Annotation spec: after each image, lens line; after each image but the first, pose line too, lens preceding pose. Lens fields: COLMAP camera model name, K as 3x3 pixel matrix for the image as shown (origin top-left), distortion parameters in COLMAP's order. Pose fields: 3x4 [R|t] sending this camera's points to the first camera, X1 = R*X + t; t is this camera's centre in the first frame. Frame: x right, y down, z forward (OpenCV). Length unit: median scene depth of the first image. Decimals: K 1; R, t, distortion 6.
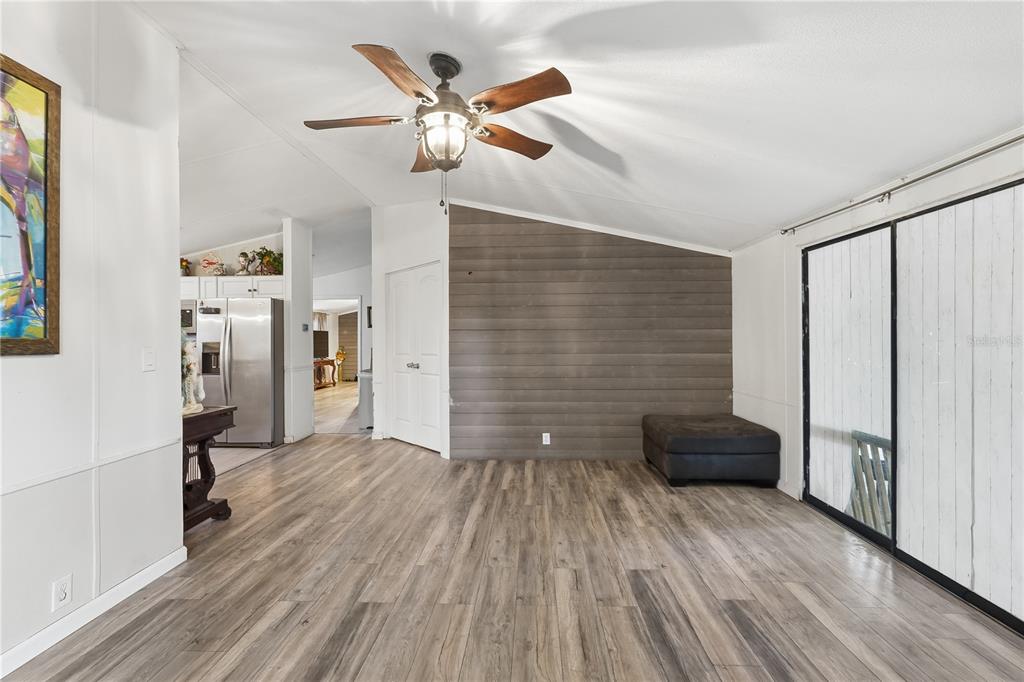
lens RADIAL K [[461.4, 0, 524.9], [0, 461.4, 339.6], [0, 0, 1]] dist [-0.004462, 0.004442]
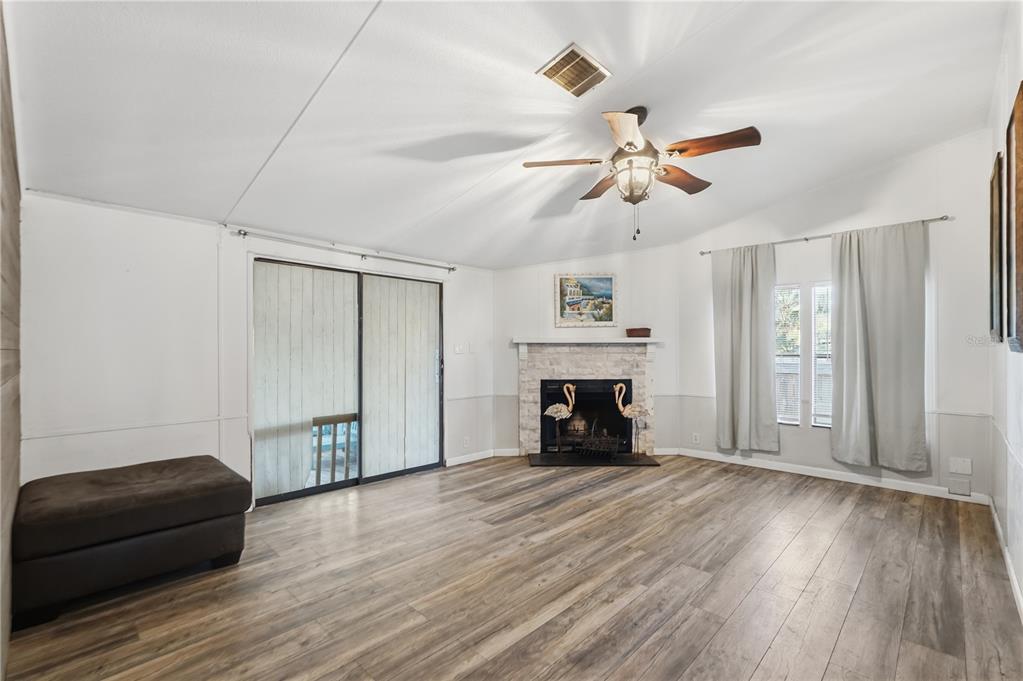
lens RADIAL K [[461.0, 0, 513.4], [0, 461.0, 346.1], [0, 0, 1]] dist [-0.004462, 0.004442]
pose [[-0.738873, 0.014930, 0.673679, -0.643027], [0.005435, 0.999854, -0.016198, 0.024249], [-0.673822, -0.008307, -0.738847, 1.809193]]
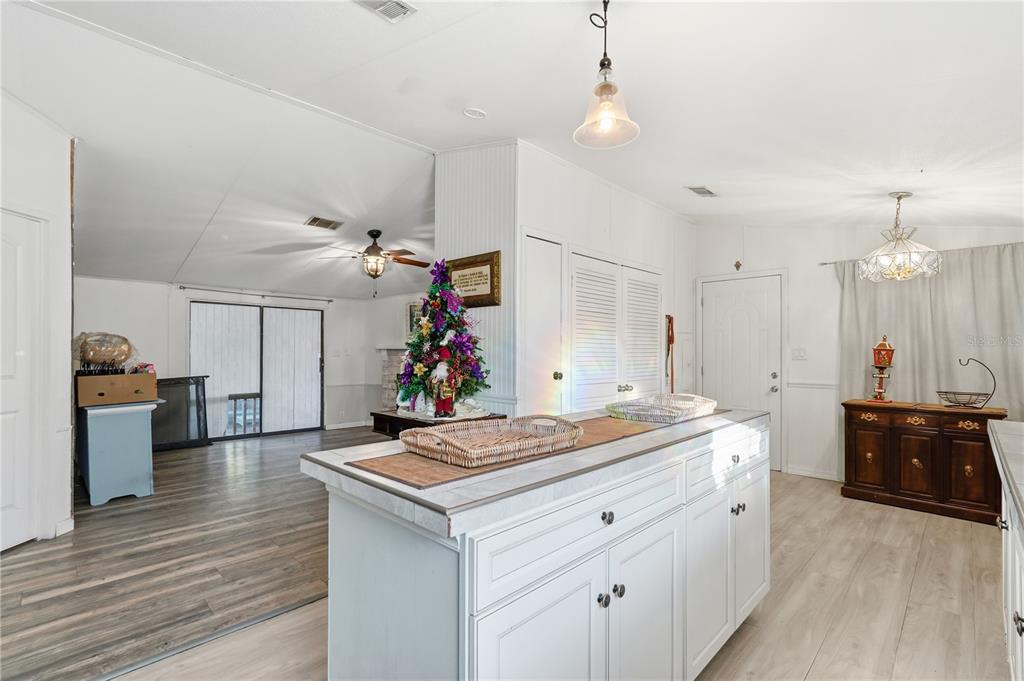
lens RADIAL K [[461.4, 0, 507.1], [0, 461.4, 348.6], [0, 0, 1]] dist [-0.004462, 0.004442]
pose [[-0.728330, 0.015945, 0.685041, -1.944638], [0.004868, 0.999824, -0.018097, 0.033227], [-0.685209, -0.009846, -0.728280, 1.928140]]
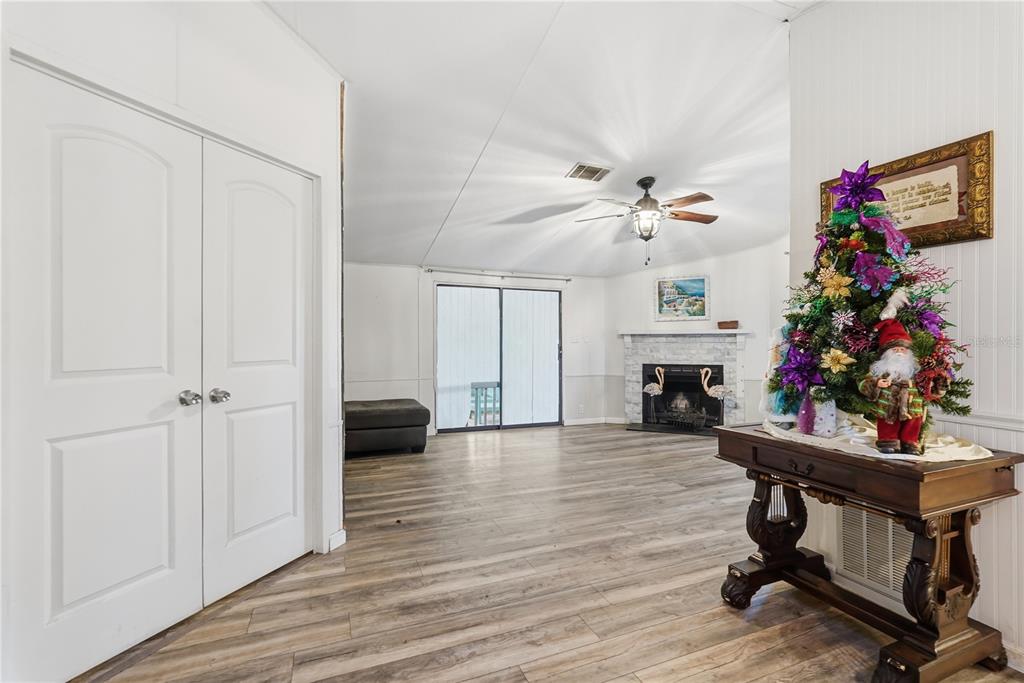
lens RADIAL K [[461.4, 0, 514.1], [0, 461.4, 338.8], [0, 0, 1]] dist [-0.004462, 0.004442]
pose [[-0.406729, 0.015481, 0.913418, -1.380831], [0.001018, 0.999863, -0.016493, 0.043704], [-0.913548, -0.005779, -0.406689, 1.898087]]
